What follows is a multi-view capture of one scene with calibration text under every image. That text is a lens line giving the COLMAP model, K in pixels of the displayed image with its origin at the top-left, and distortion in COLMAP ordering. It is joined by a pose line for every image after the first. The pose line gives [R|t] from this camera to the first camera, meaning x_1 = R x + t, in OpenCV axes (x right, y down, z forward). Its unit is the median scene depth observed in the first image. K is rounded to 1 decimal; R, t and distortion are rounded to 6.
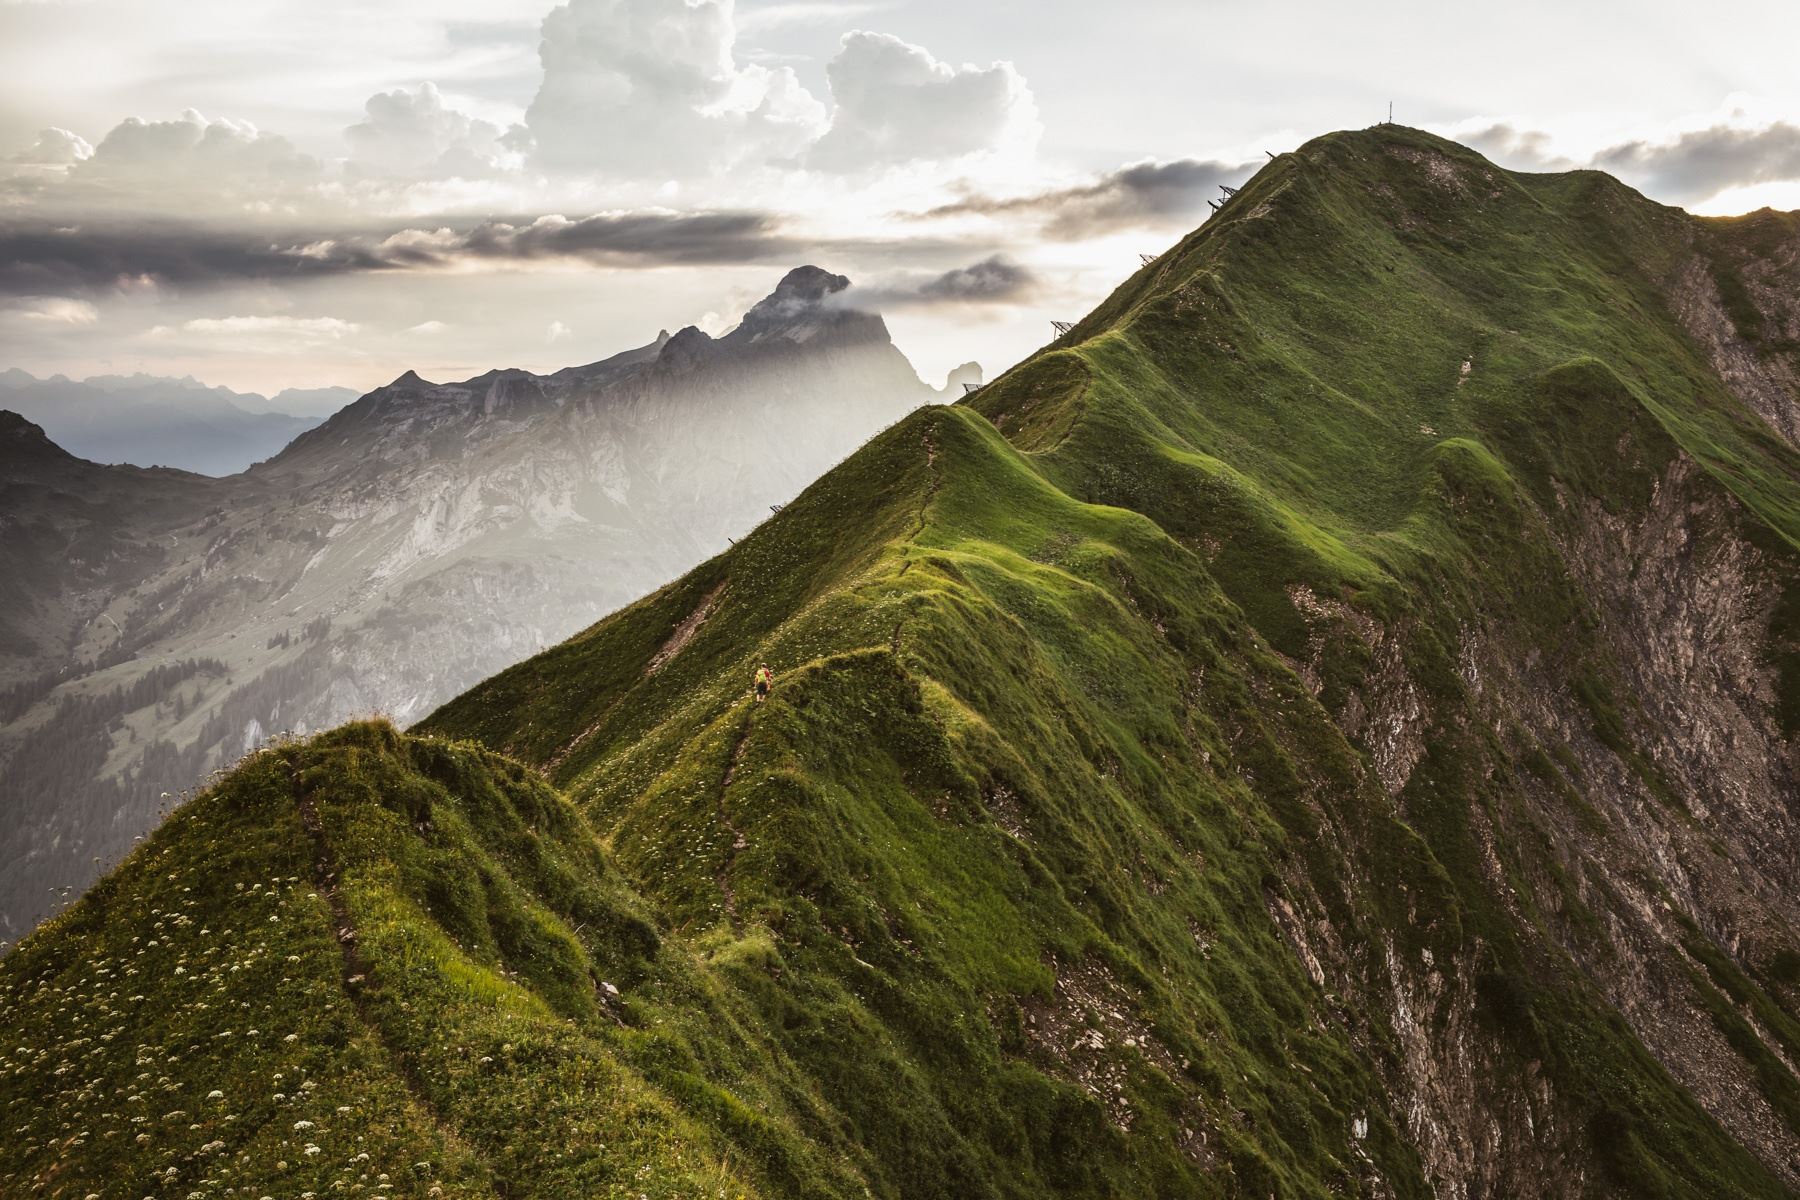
lens RADIAL K [[2448.1, 0, 900.5], [0, 2448.1, 600.3], [0, 0, 1]] dist [-0.002241, 0.000000]
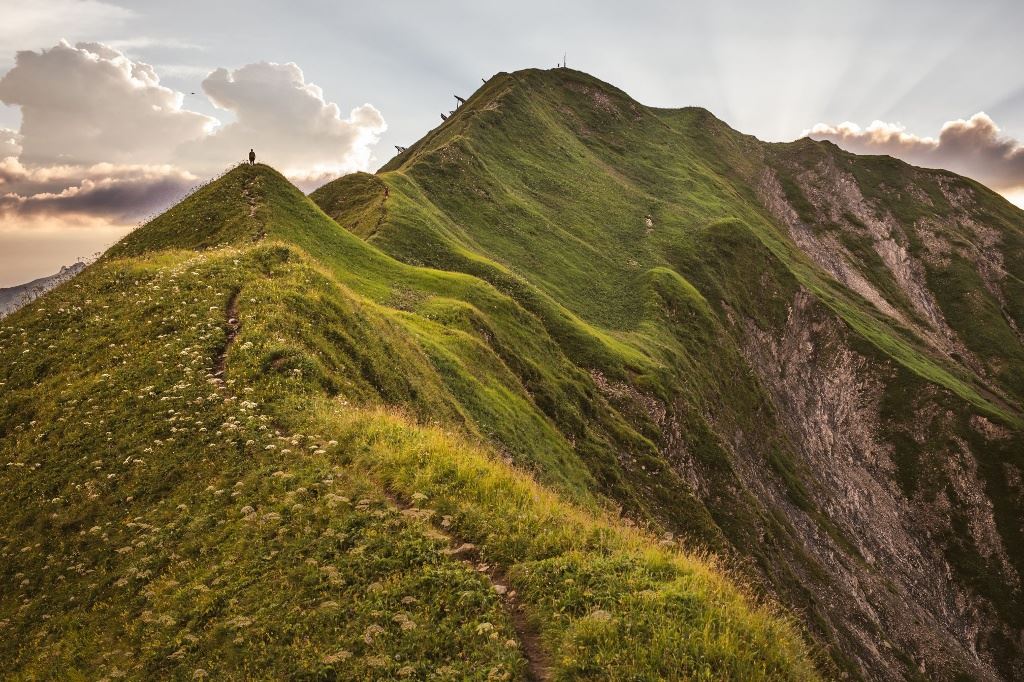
lens RADIAL K [[1392.7, 0, 512.2], [0, 1392.7, 343.3], [0, 0, 1]] dist [-0.002241, 0.000000]
pose [[0.977266, -0.004650, 0.211964, -0.001890], [0.017081, 0.998236, -0.056853, 0.012986], [-0.211326, 0.059181, 0.975622, 0.307740]]
